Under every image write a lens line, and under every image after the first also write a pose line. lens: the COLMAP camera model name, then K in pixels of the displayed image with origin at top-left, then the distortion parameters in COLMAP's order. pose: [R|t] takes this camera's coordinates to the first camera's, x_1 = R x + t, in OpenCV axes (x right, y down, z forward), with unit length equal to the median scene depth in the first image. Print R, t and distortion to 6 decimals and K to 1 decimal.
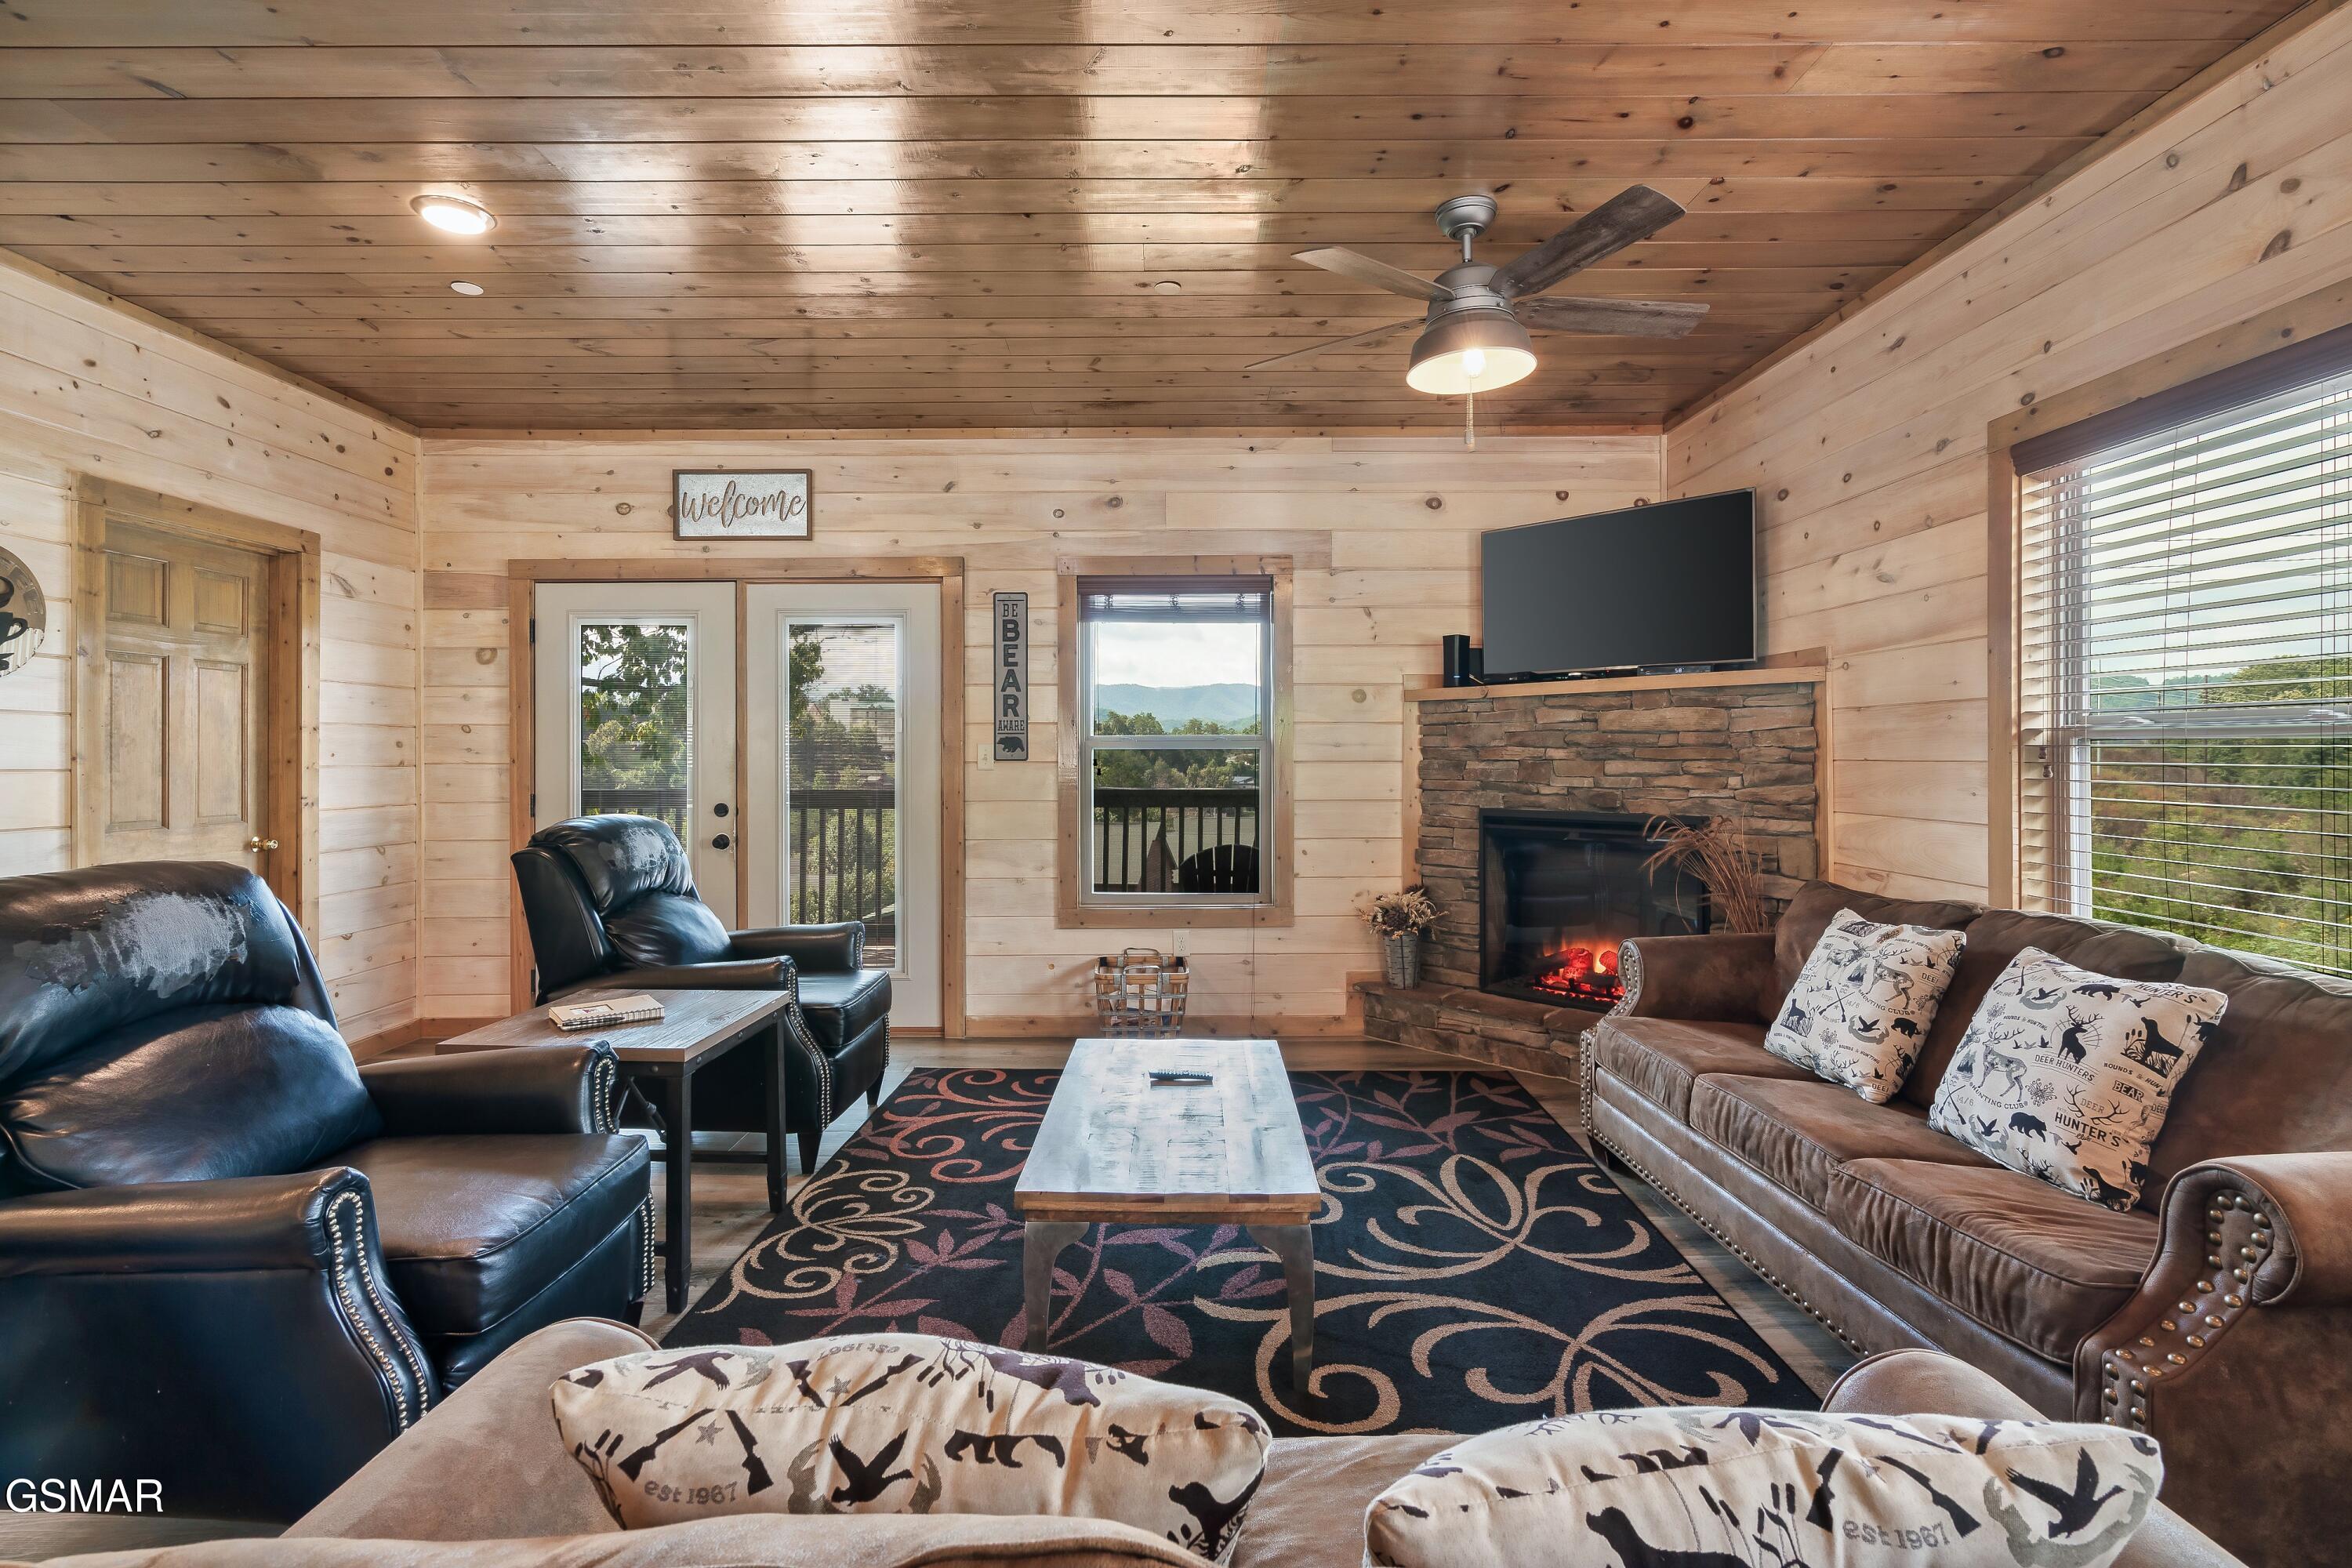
lens RADIAL K [[1102.1, 0, 1148.7], [0, 1102.1, 756.0], [0, 0, 1]] dist [-0.005199, 0.004099]
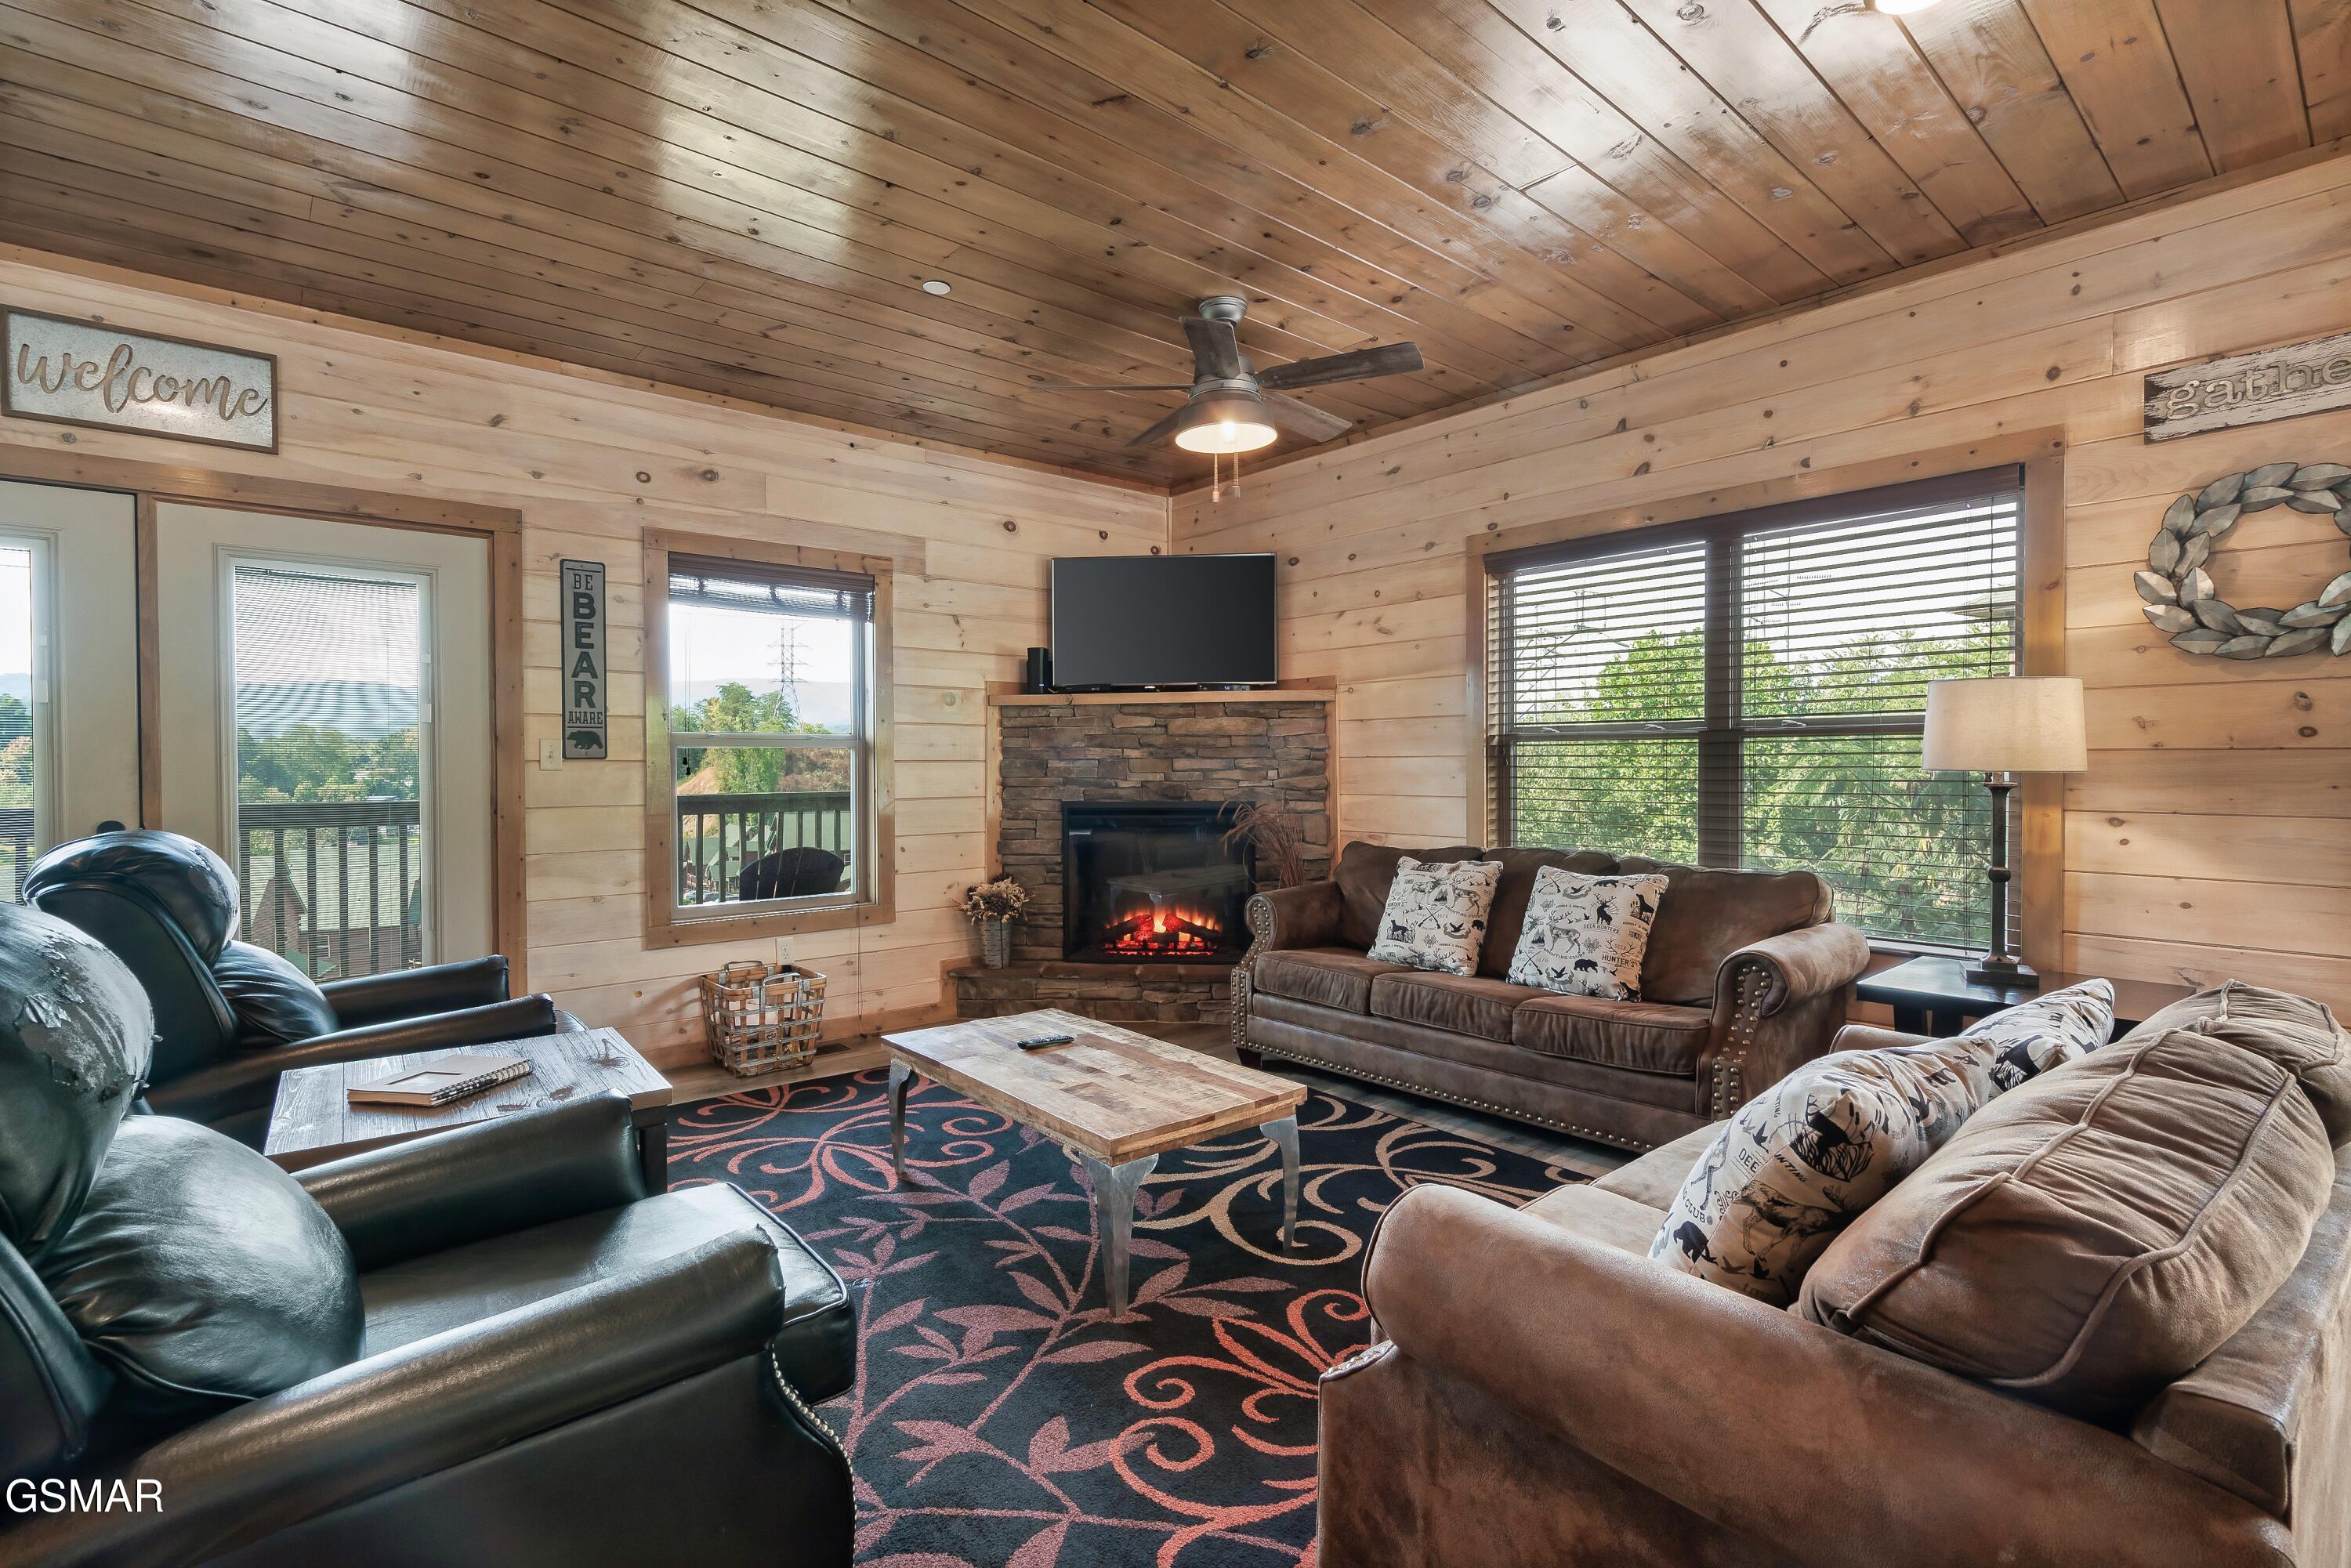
lens RADIAL K [[1101.6, 0, 1170.9], [0, 1101.6, 781.3], [0, 0, 1]] dist [-0.005199, 0.004099]
pose [[0.751266, -0.009828, 0.659926, -0.400113], [0.003256, 0.999932, 0.011185, 0.015393], [-0.659991, -0.006255, 0.751247, 0.075627]]
